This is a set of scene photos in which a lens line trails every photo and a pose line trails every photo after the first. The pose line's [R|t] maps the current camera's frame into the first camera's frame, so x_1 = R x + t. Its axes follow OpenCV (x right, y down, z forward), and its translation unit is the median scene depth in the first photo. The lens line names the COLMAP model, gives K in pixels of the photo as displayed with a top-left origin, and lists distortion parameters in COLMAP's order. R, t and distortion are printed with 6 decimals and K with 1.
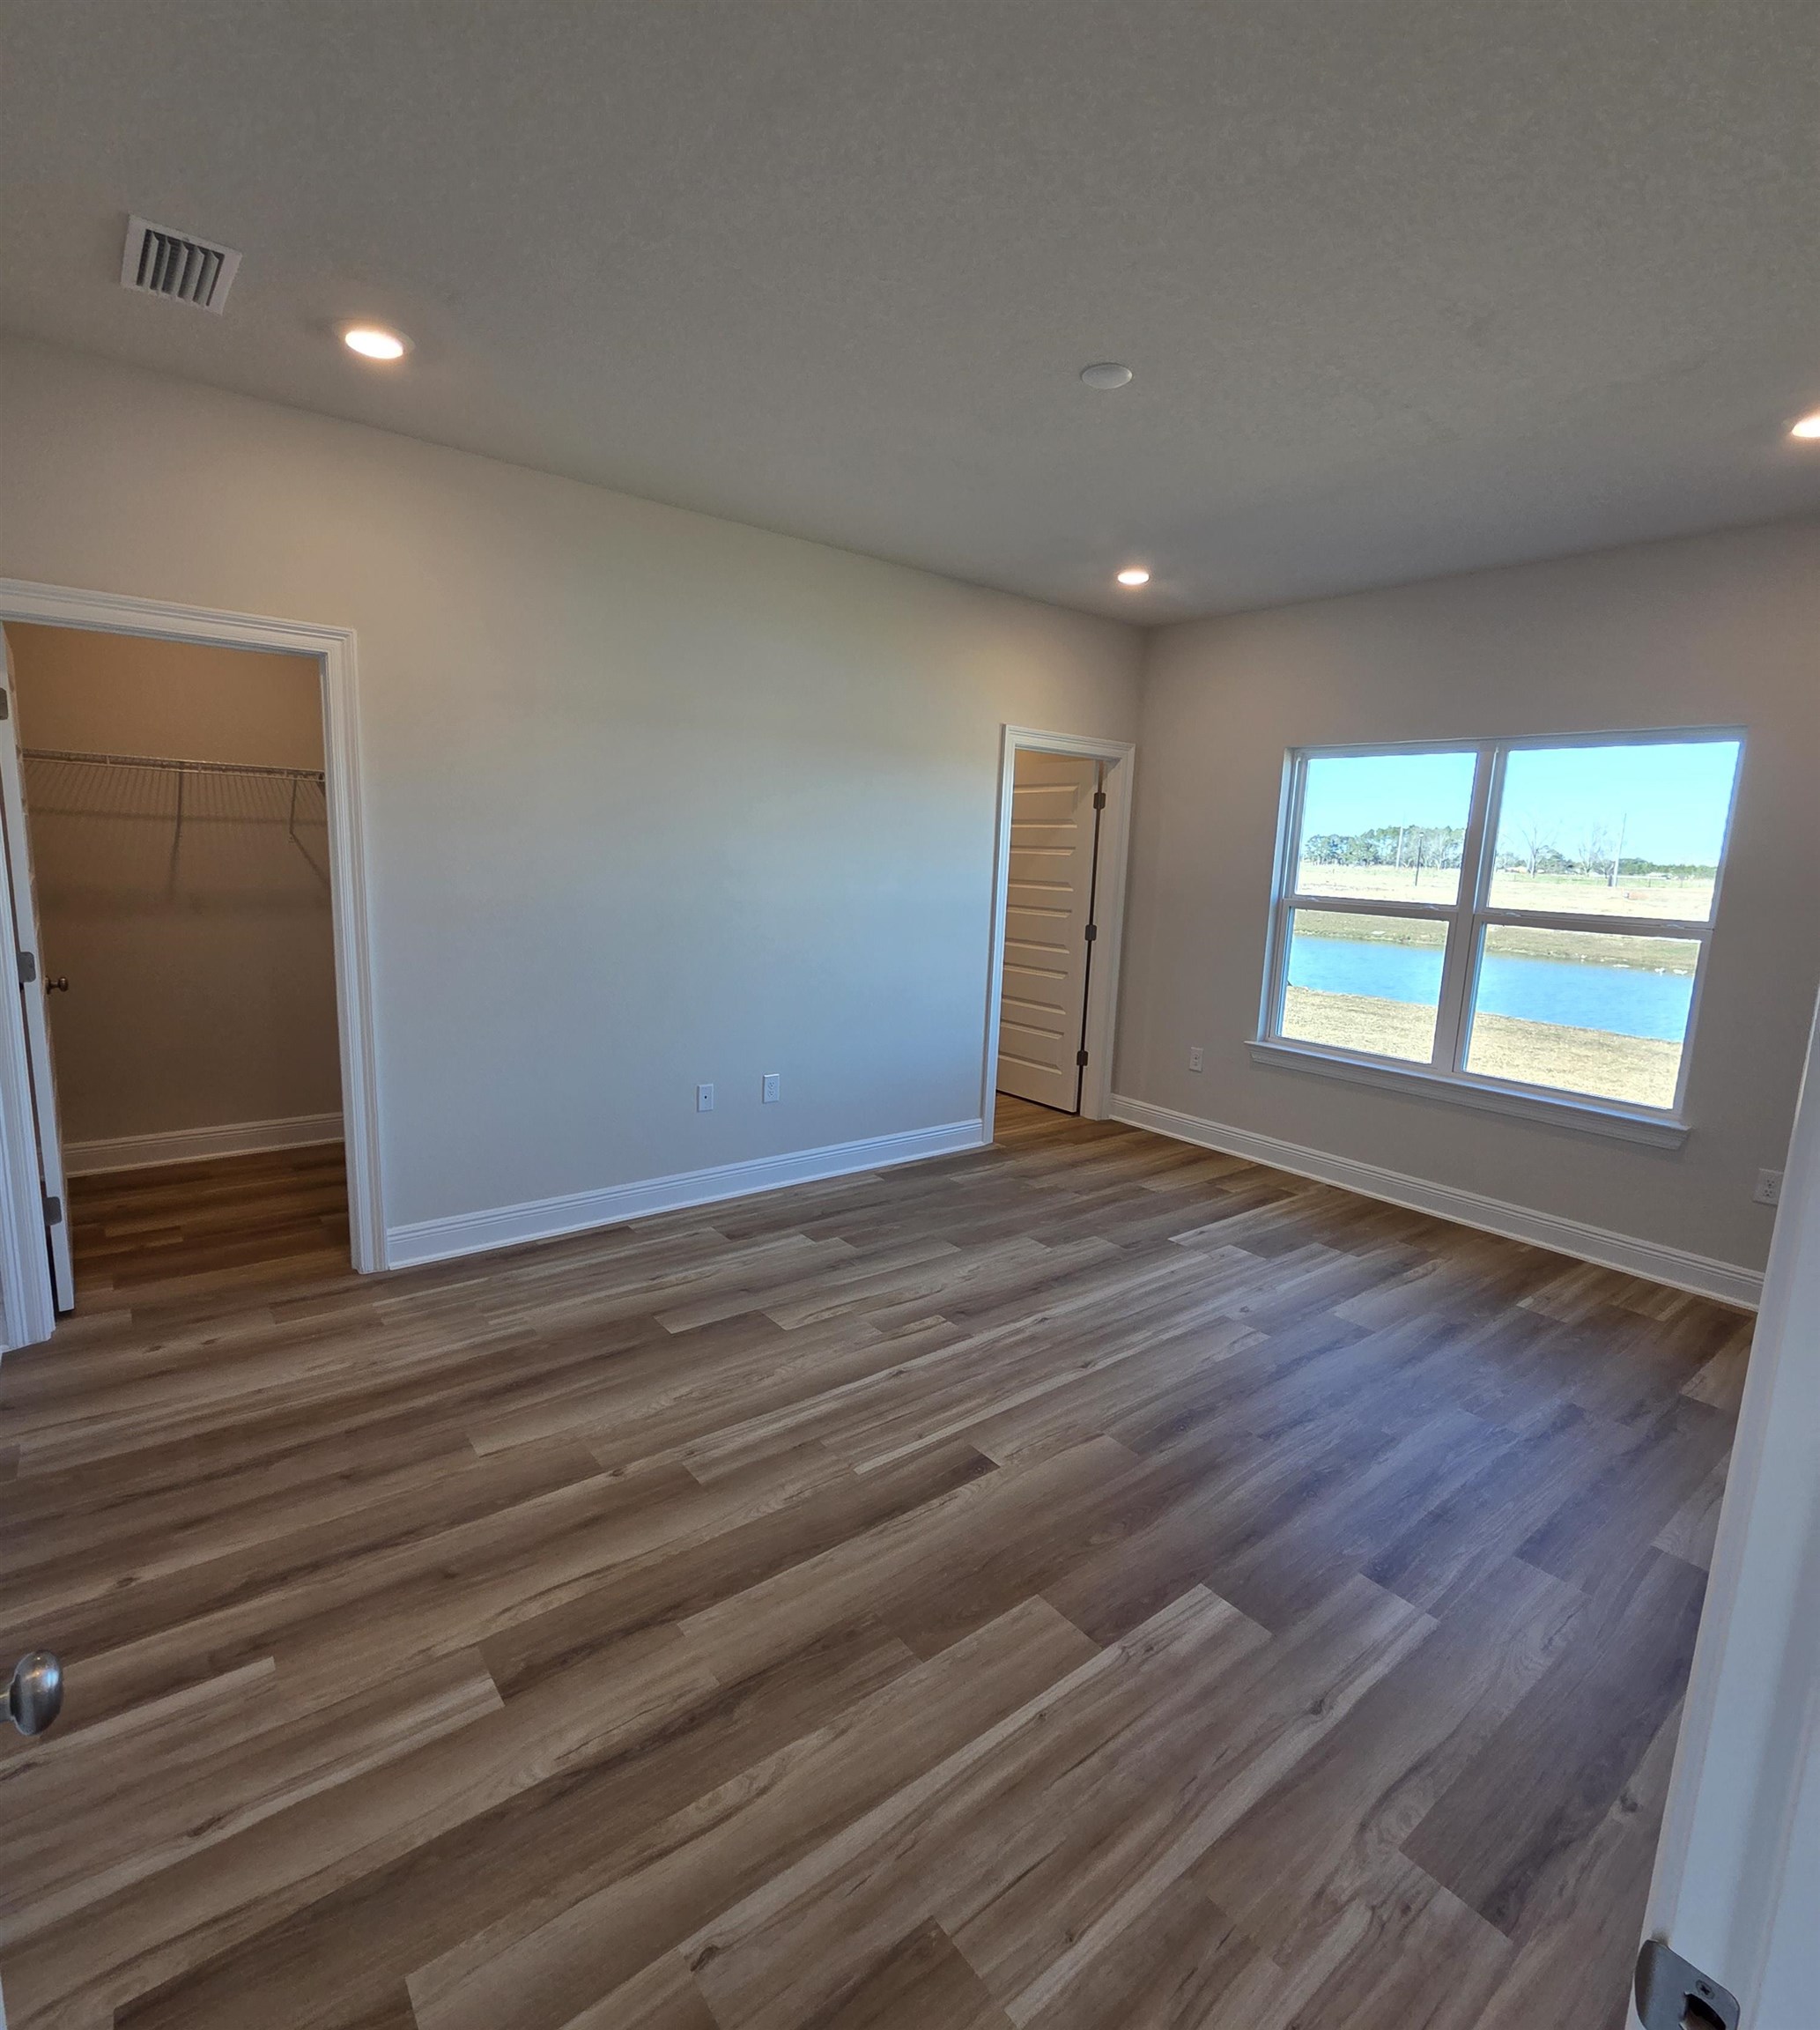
lens RADIAL K [[997.2, 0, 913.3], [0, 997.2, 1018.7], [0, 0, 1]] dist [-0.003217, -0.000995]
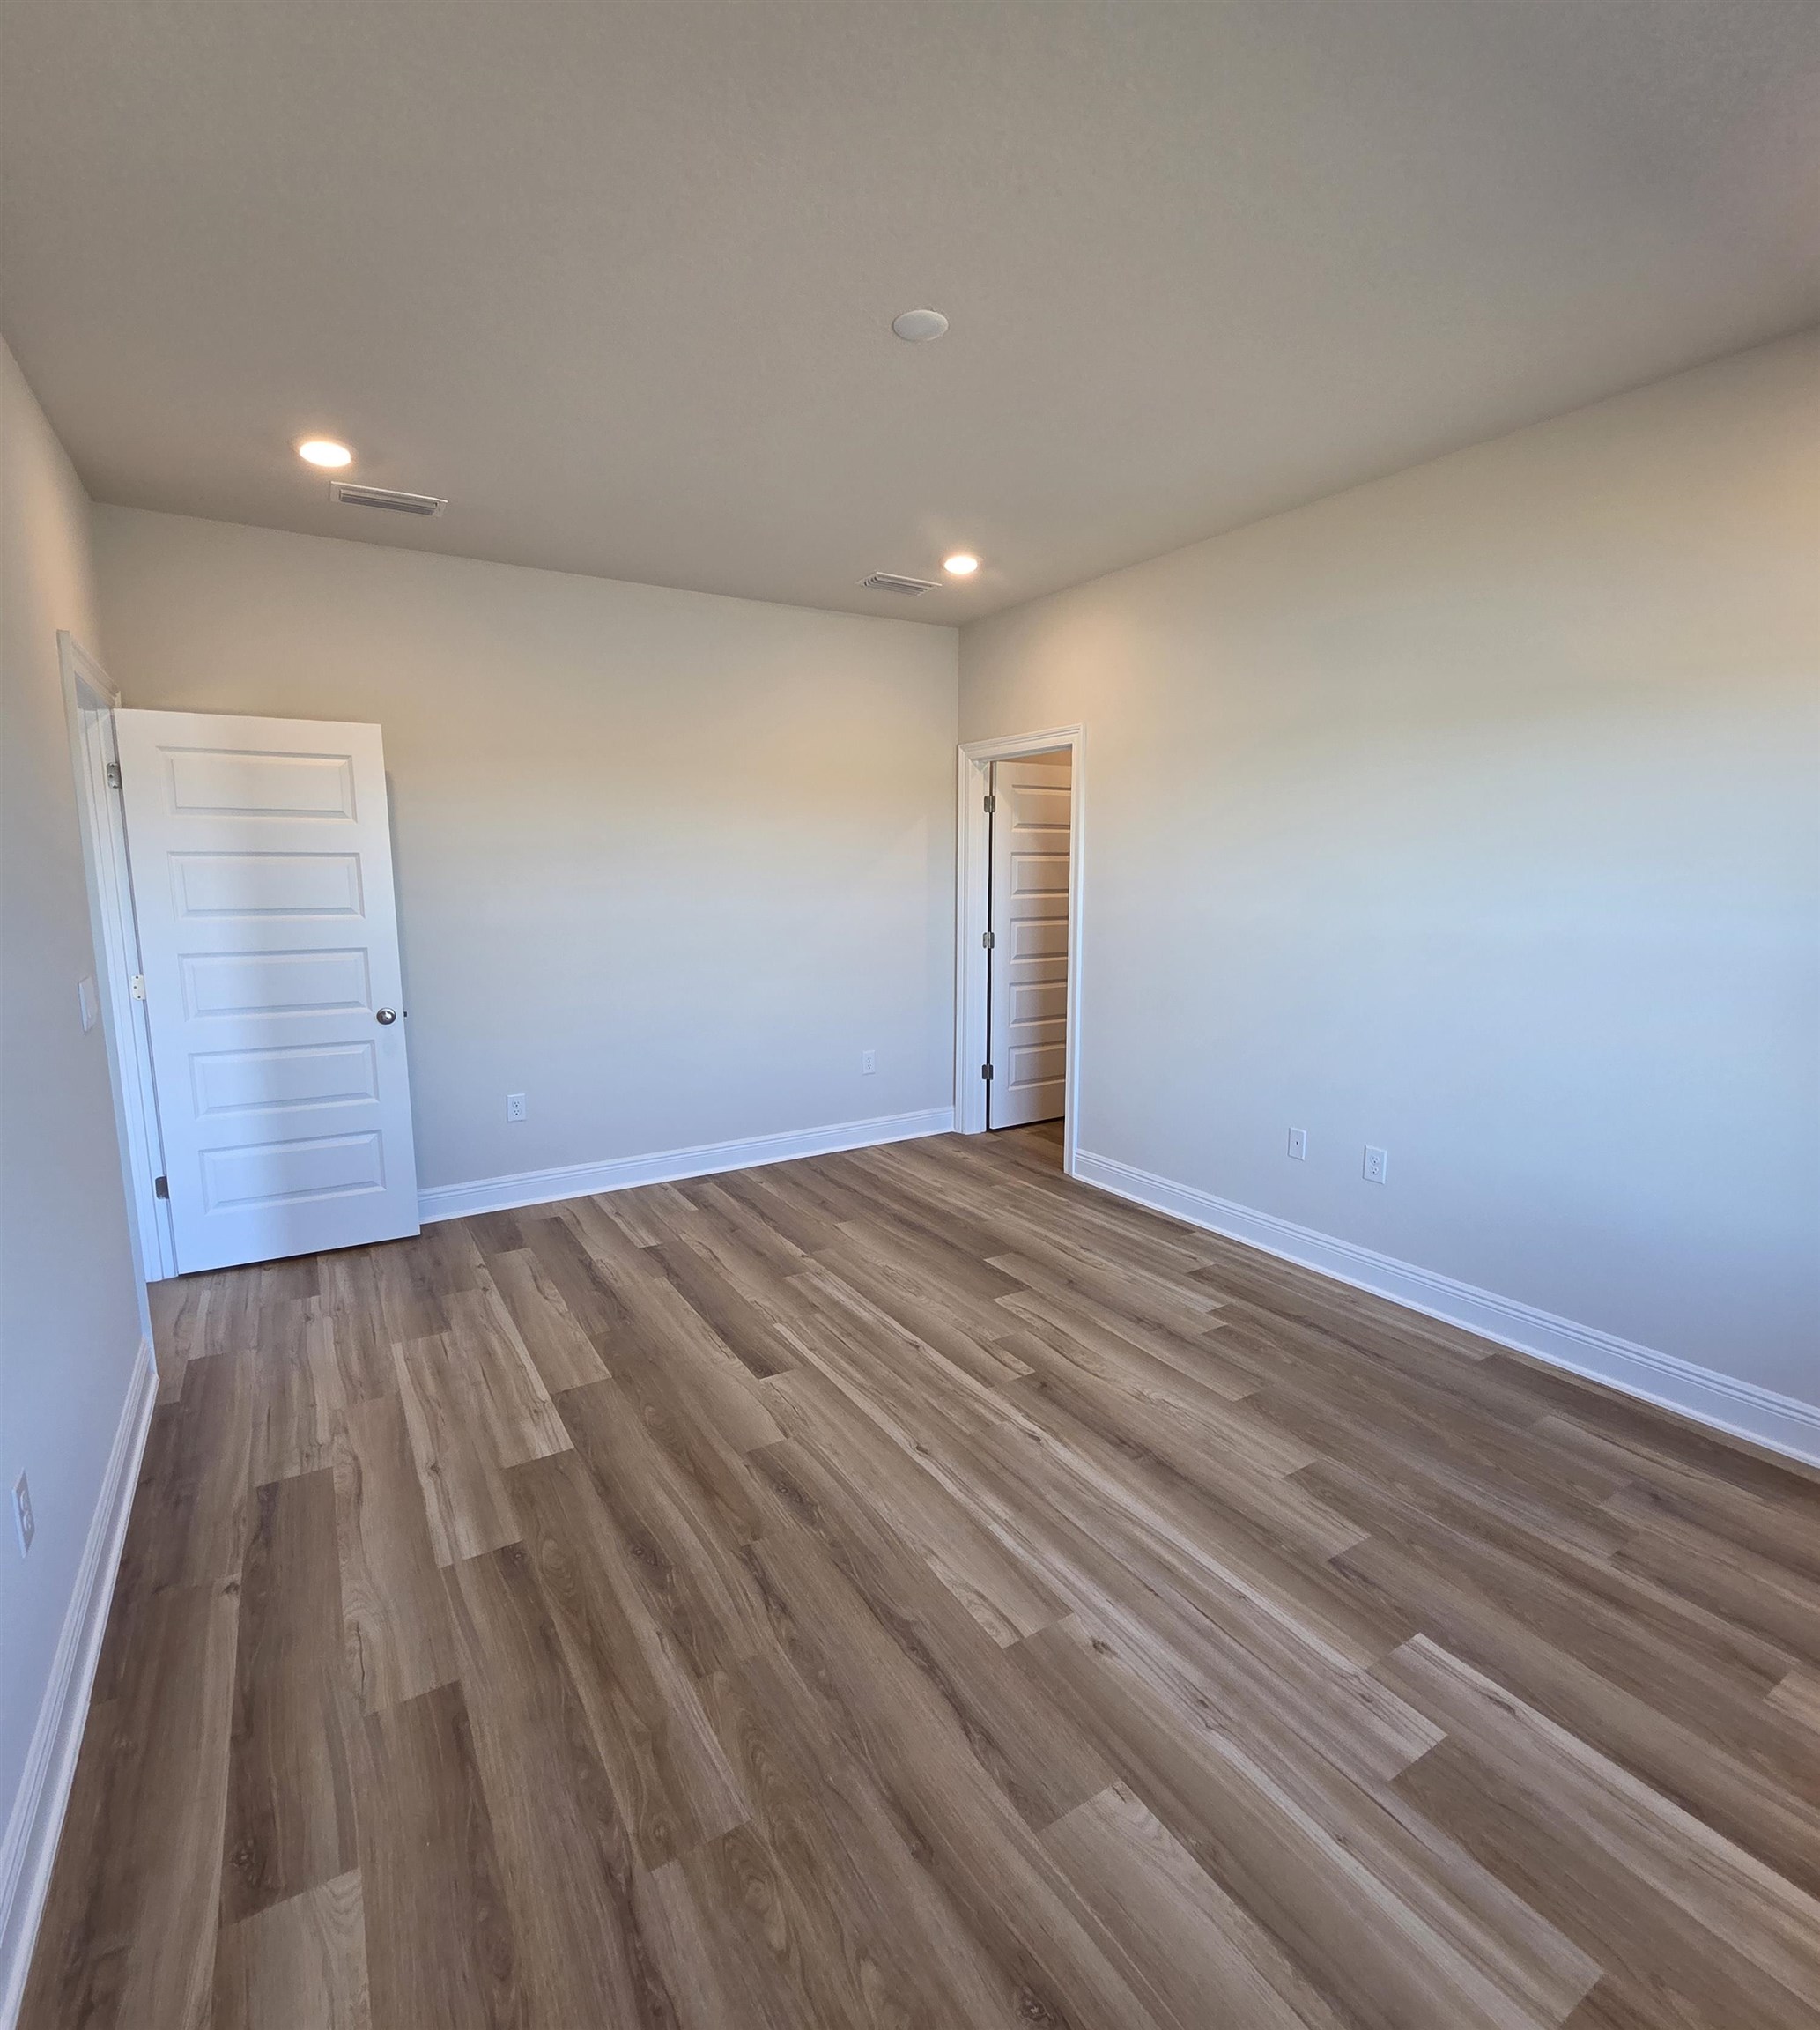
lens RADIAL K [[1001.2, 0, 911.5], [0, 1001.2, 1018.6], [0, 0, 1]] dist [-0.002820, -0.002191]
pose [[-0.118091, 0.113216, -0.986528, 1.075745], [-0.169190, 0.976659, 0.132336, -0.138504], [0.978483, 0.182538, -0.096179, 1.104197]]
